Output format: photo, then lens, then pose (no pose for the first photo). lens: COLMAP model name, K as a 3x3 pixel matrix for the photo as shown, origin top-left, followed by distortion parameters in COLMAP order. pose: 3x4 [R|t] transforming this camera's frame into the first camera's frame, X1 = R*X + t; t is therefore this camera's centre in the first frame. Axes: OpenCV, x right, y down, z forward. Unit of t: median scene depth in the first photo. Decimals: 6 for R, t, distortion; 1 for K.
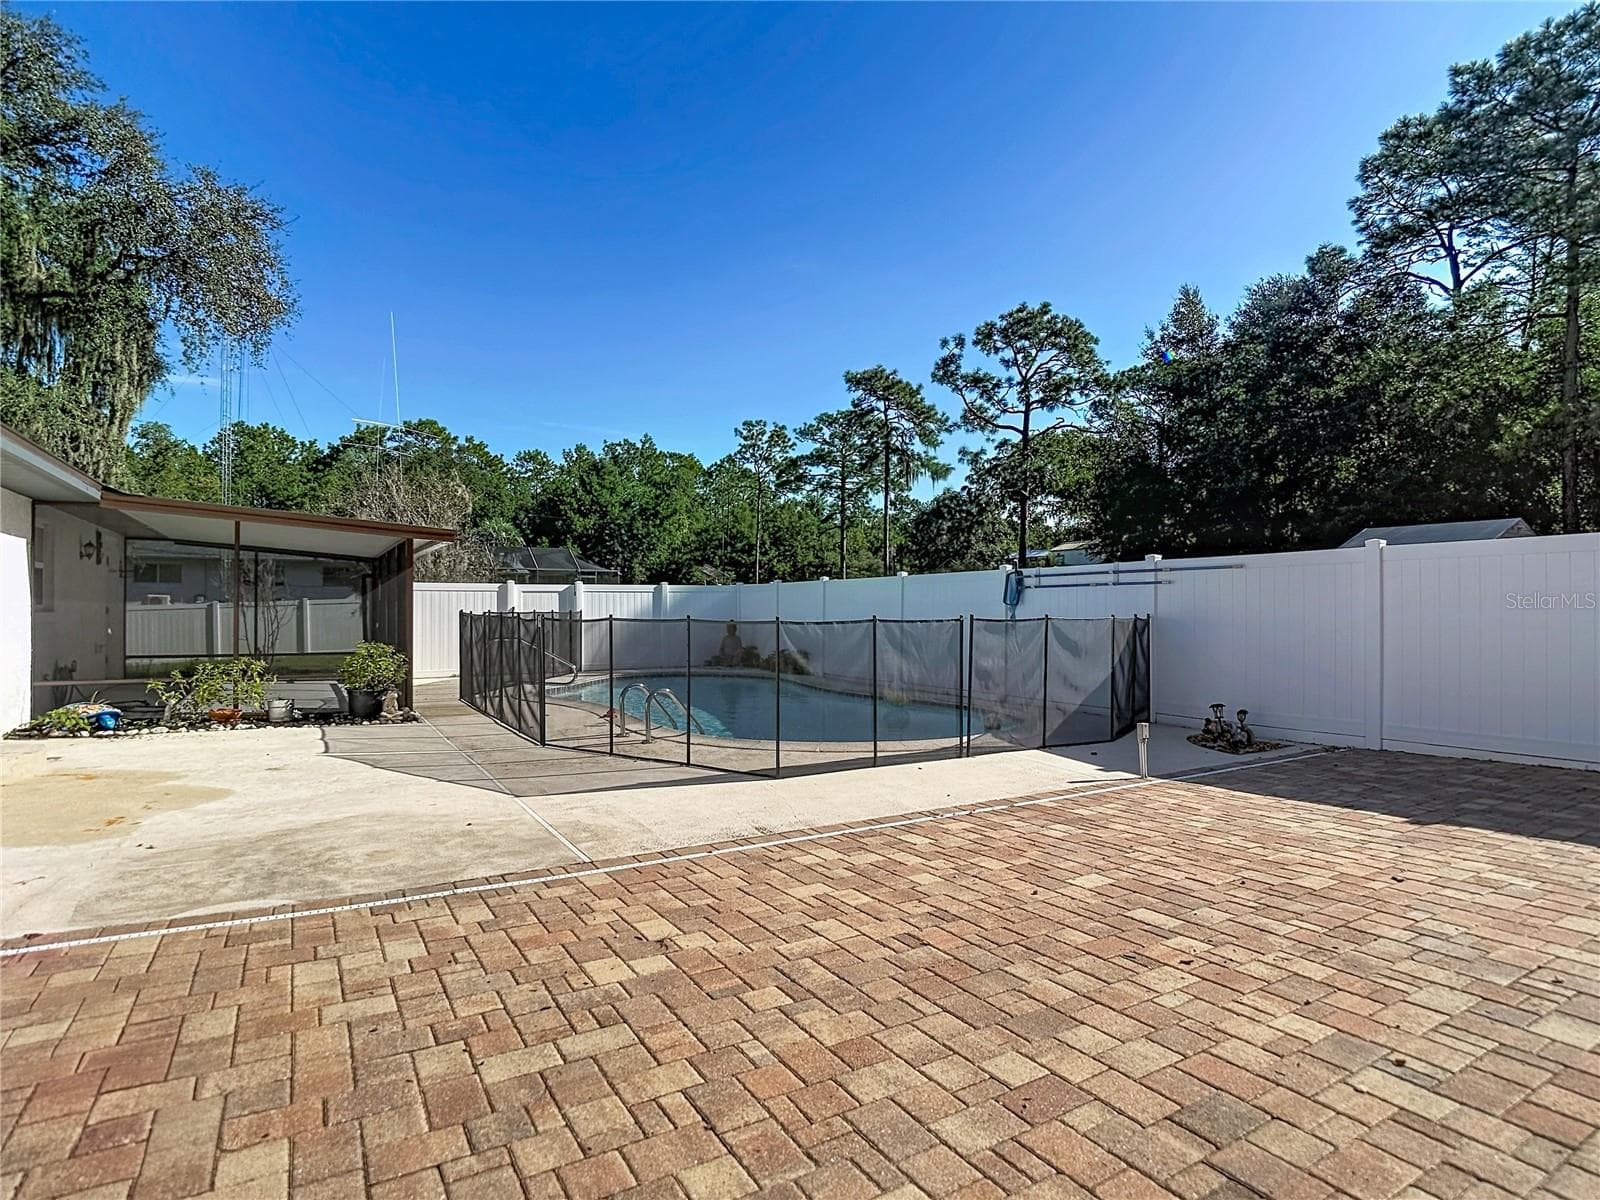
lens RADIAL K [[846.2, 0, 809.9], [0, 846.2, 605.1], [0, 0, 1]] dist [0.061479, -0.056489]
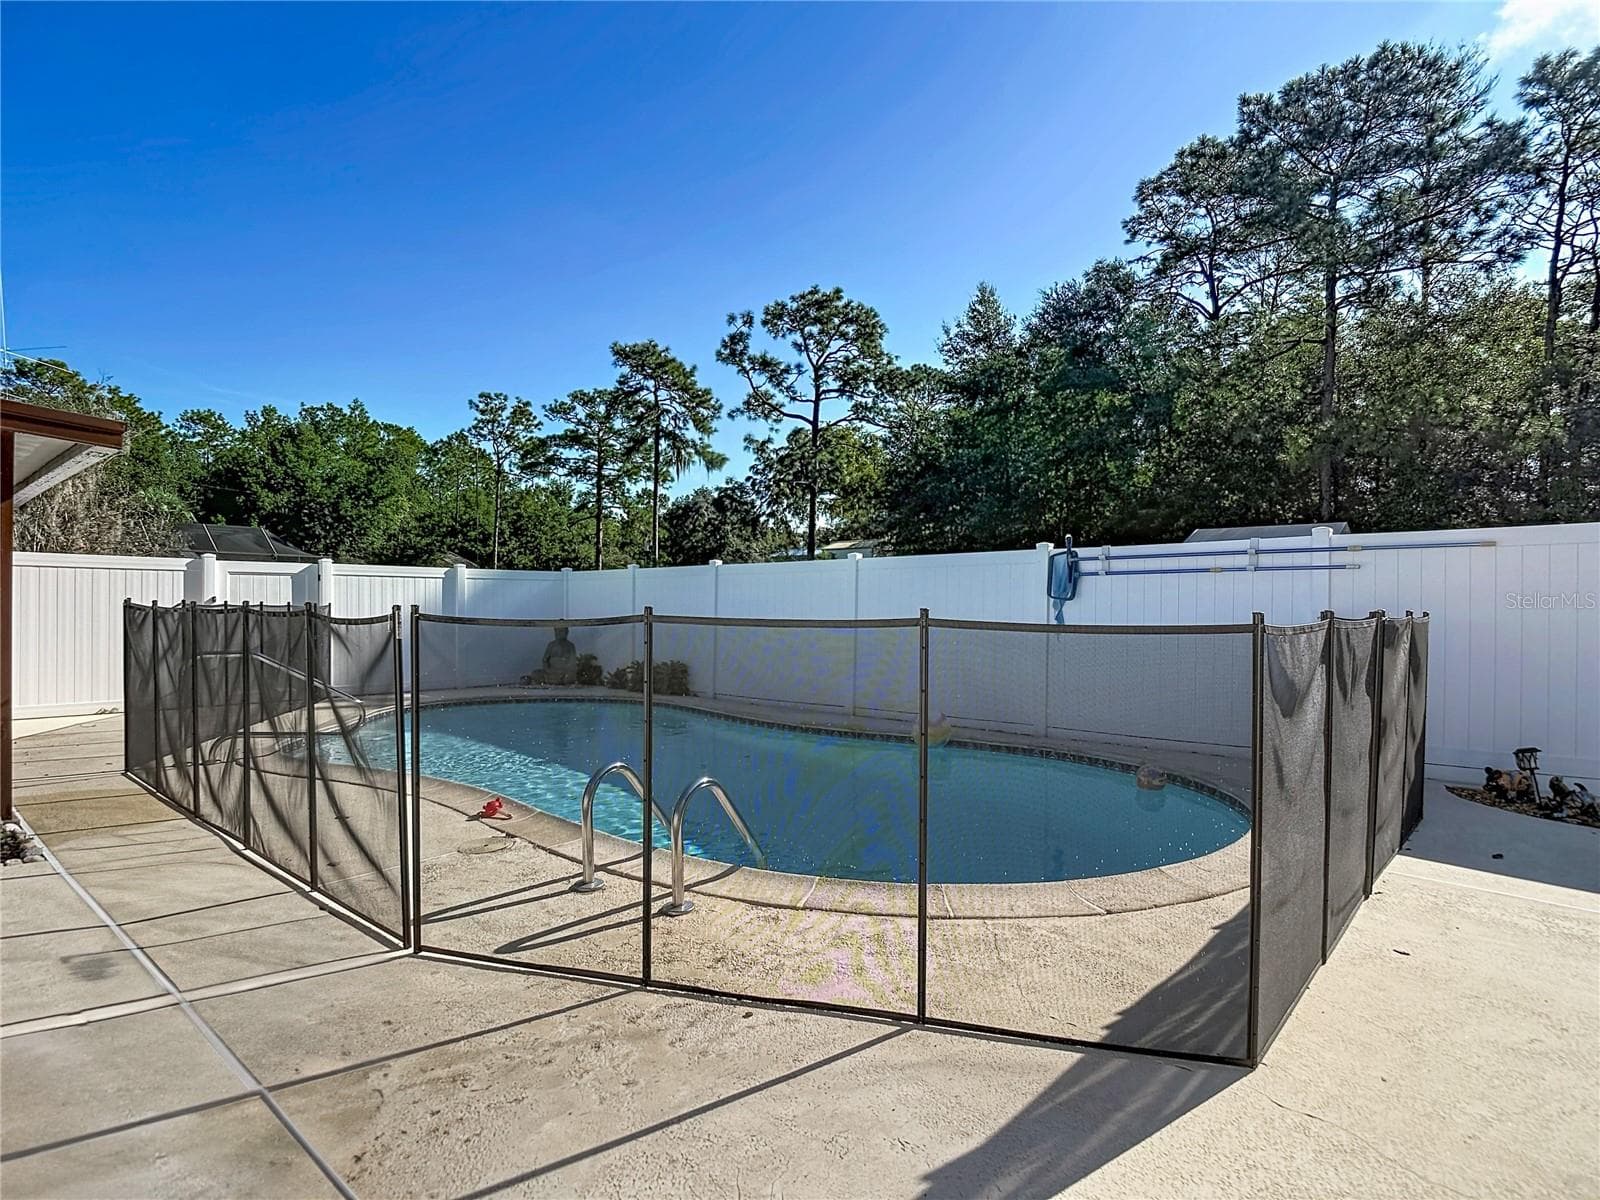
lens RADIAL K [[852.0, 0, 798.3], [0, 852.0, 602.8], [0, 0, 1]] dist [0.067664, -0.105524]
pose [[0.955445, 0.010941, 0.294968, -0.040090], [-0.010241, 0.999940, -0.003921, 0.001764], [-0.294993, 0.000725, 0.955499, 0.085834]]
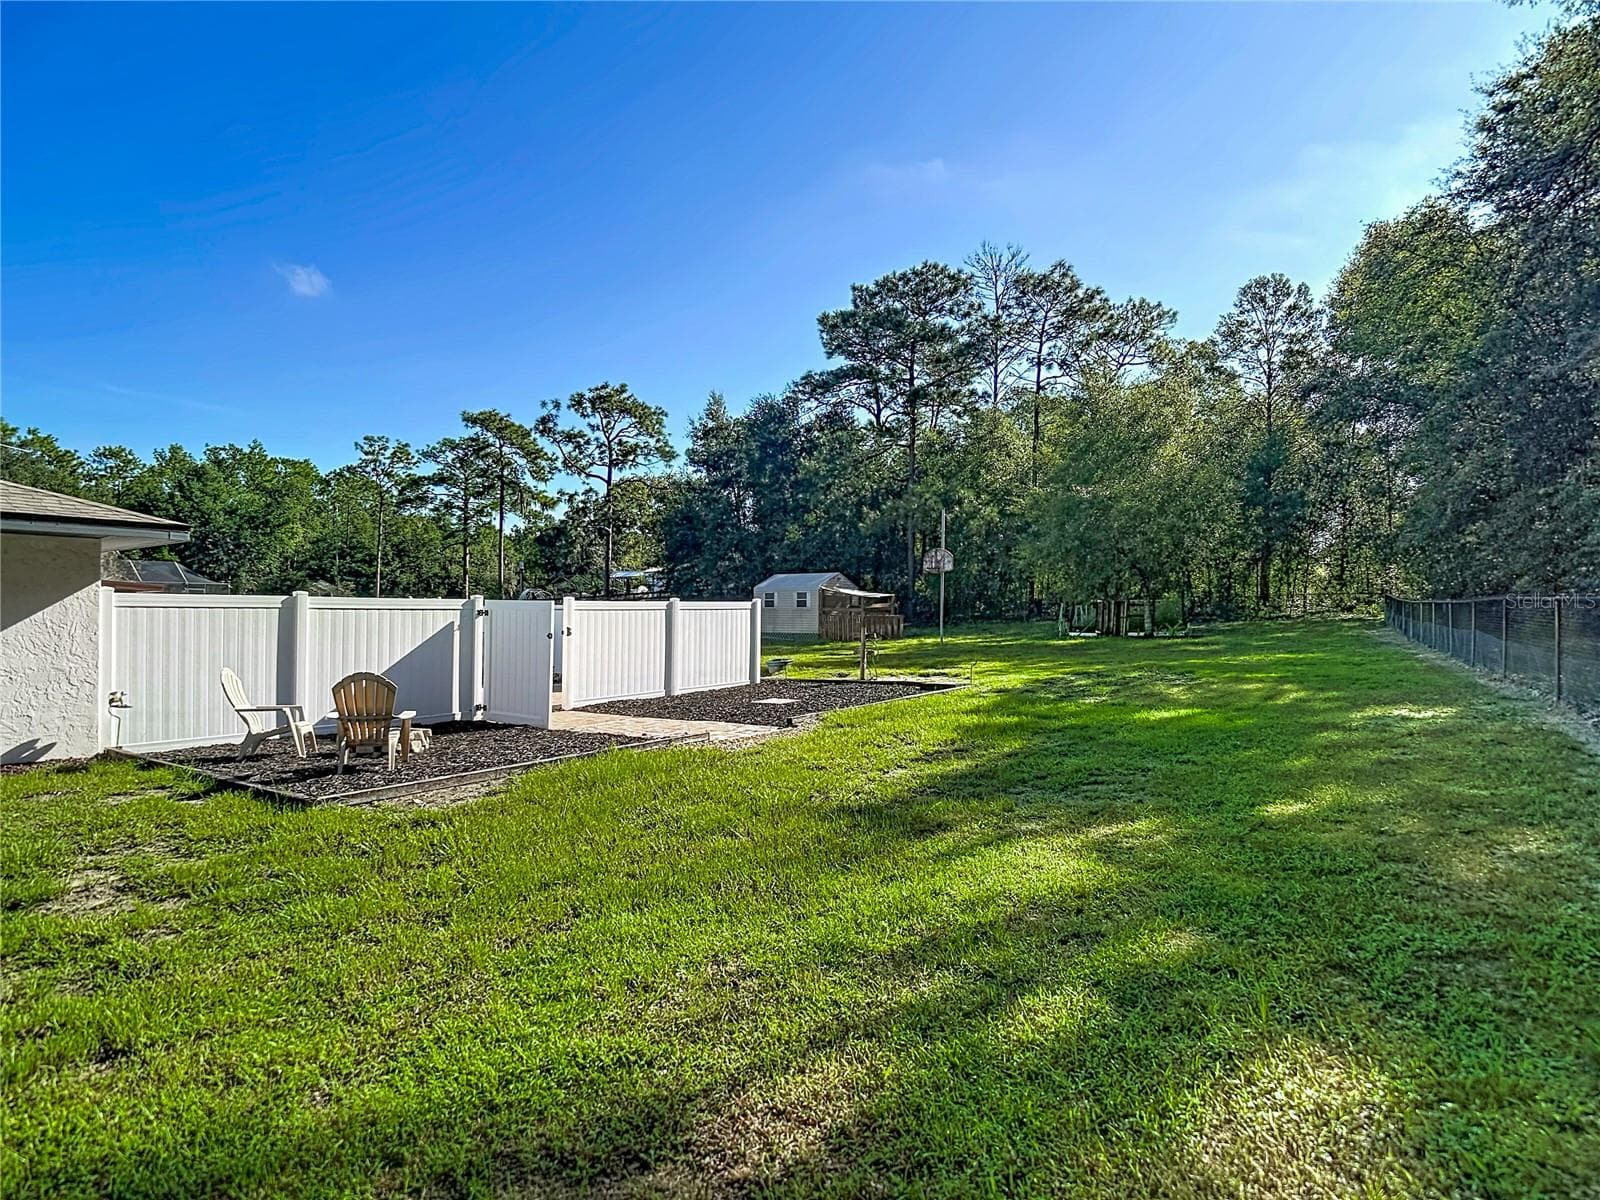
lens RADIAL K [[841.1, 0, 797.5], [0, 841.1, 617.4], [0, 0, 1]] dist [0.002374, -0.023444]
pose [[0.924077, 0.004165, 0.382183, 0.031283], [-0.006237, 0.999972, 0.004184, -0.007140], [-0.382155, -0.006250, 0.924077, -0.243197]]
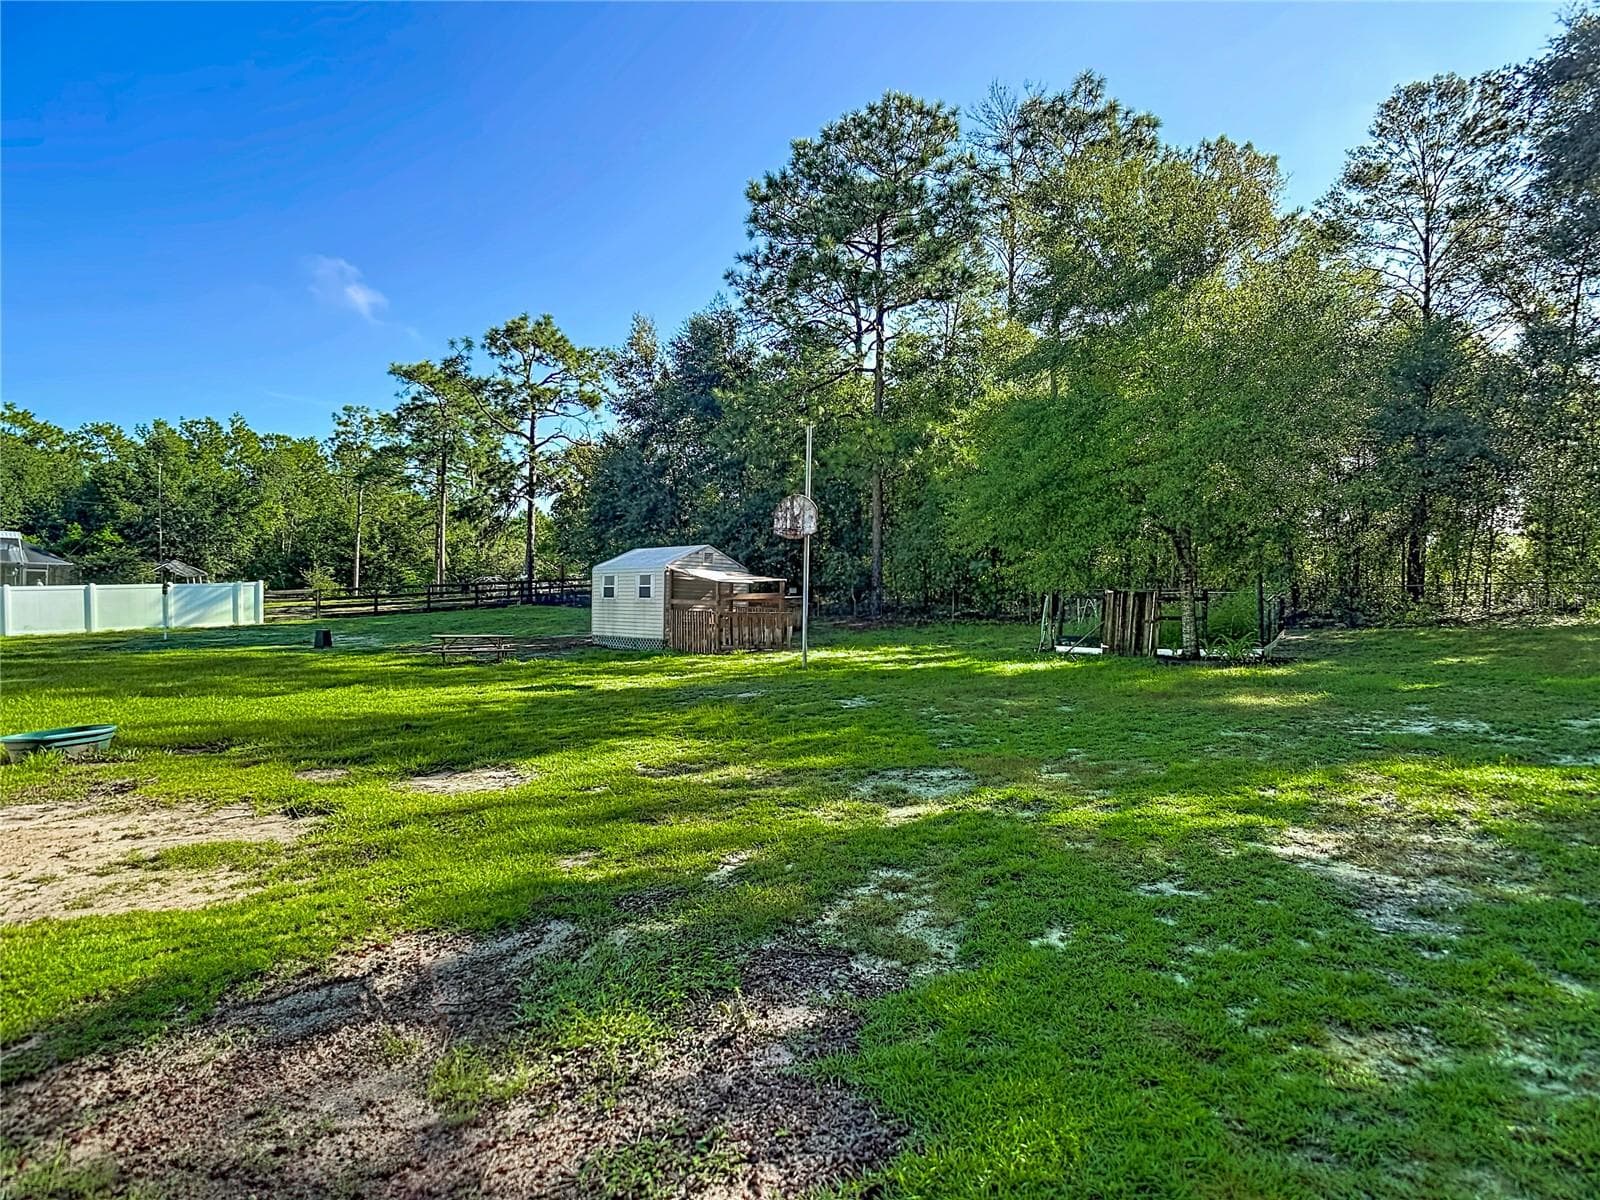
lens RADIAL K [[851.2, 0, 798.2], [0, 851.2, 616.2], [0, 0, 1]] dist [-0.025884, 0.000636]
pose [[0.962529, 0.011760, 0.270924, 0.261123], [-0.016014, 0.999781, 0.013499, -0.010509], [-0.270706, -0.017332, 0.962506, -0.054147]]
